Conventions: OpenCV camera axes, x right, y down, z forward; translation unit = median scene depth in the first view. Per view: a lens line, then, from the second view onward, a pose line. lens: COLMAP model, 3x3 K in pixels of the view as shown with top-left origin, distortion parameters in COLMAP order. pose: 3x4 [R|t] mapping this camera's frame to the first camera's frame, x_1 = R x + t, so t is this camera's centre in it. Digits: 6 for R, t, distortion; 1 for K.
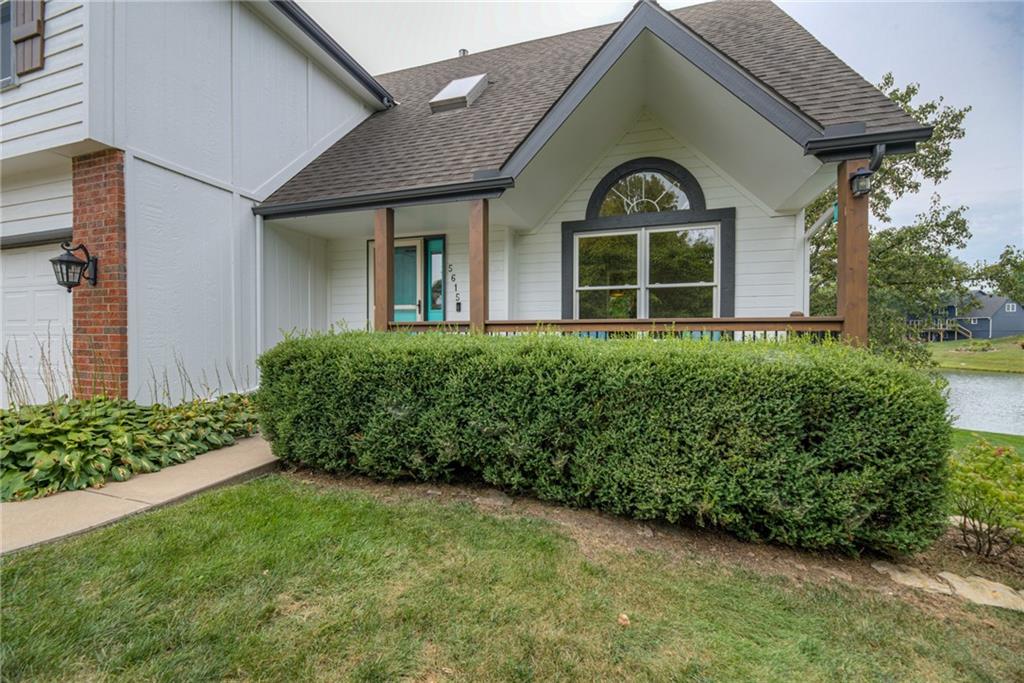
lens RADIAL K [[406.9, 0, 512.0], [0, 406.9, 341.5], [0, 0, 1]] dist [-0.001802, -0.000151]
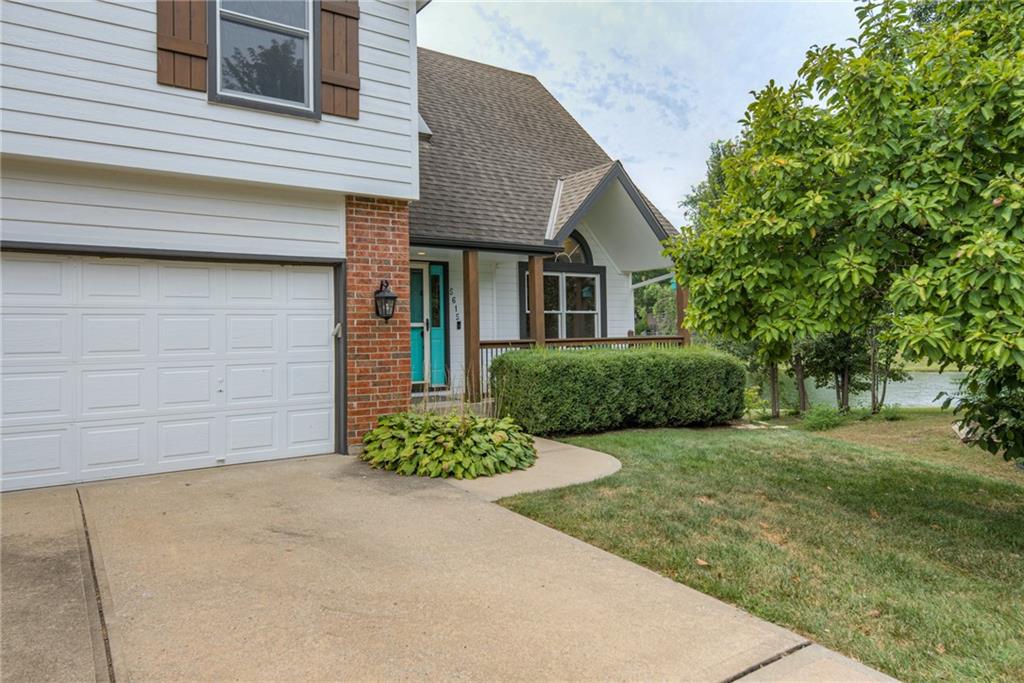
lens RADIAL K [[653.4, 0, 507.4], [0, 653.4, 318.8], [0, 0, 1]] dist [-0.001297, 0.001655]
pose [[0.621311, 0.005667, 0.783543, -2.207404], [0.028309, 0.999159, -0.029674, -0.065868], [-0.783052, 0.040618, 0.620628, -0.389323]]
